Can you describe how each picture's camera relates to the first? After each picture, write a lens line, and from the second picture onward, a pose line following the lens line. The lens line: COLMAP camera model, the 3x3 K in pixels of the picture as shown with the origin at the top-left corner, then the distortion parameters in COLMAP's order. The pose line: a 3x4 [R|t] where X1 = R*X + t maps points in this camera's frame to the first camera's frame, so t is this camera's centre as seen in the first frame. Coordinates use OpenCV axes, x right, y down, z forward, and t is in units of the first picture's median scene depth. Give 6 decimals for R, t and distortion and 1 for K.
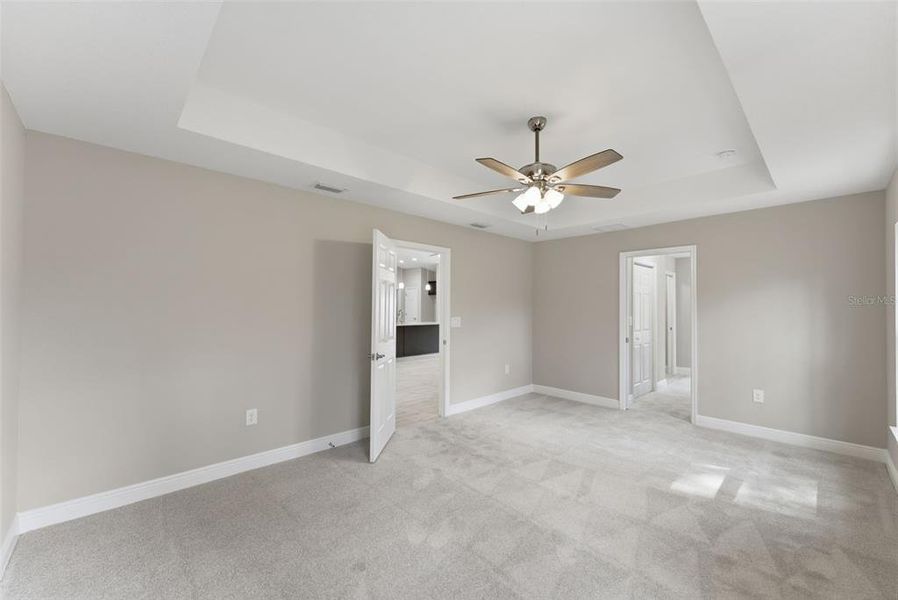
lens RADIAL K [[357.9, 0, 448.4], [0, 357.9, 300.9], [0, 0, 1]] dist [-0.001663, 0.000082]
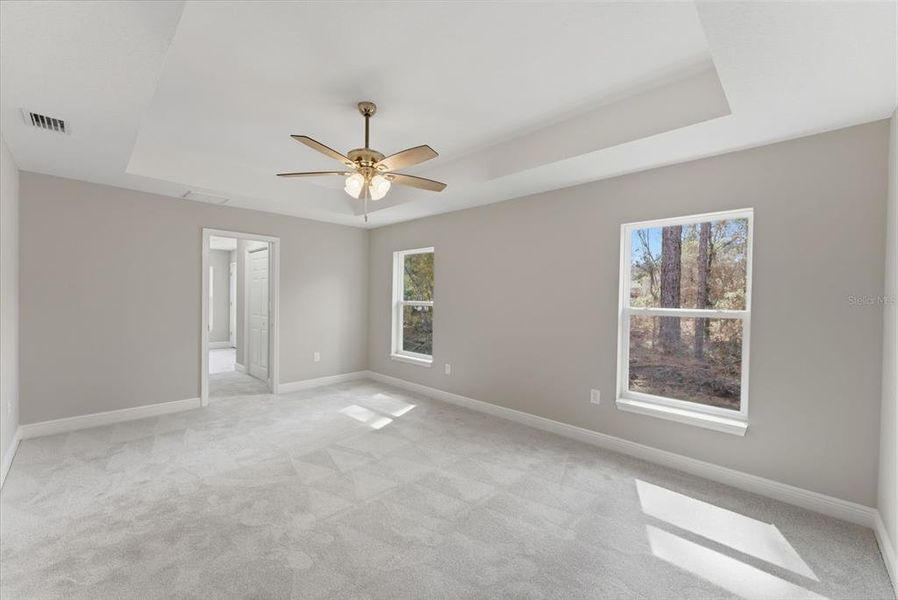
lens RADIAL K [[357.9, 0, 447.3], [0, 357.9, 301.5], [0, 0, 1]] dist [-0.001663, 0.000082]
pose [[-0.033291, -0.024595, 0.999143, -0.562812], [-0.032475, 0.999196, 0.023514, 0.002582], [-0.998918, -0.031664, -0.034063, 0.578758]]
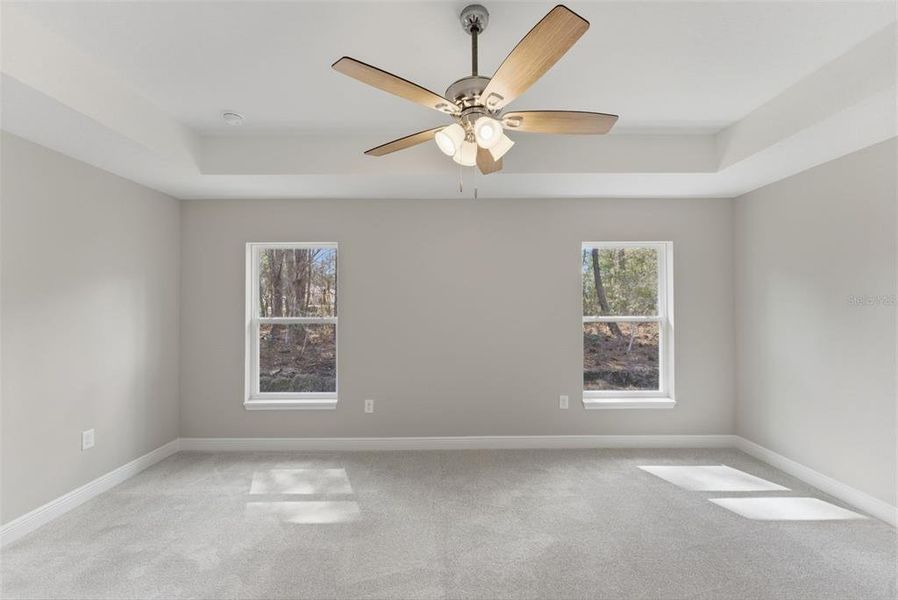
lens RADIAL K [[357.9, 0, 447.5], [0, 357.9, 299.7], [0, 0, 1]] dist [-0.001663, 0.000082]
pose [[-0.733371, 0.007260, 0.679790, -0.108261], [-0.019816, 0.999290, -0.032050, 0.015312], [-0.679540, -0.036976, -0.732707, 1.078446]]
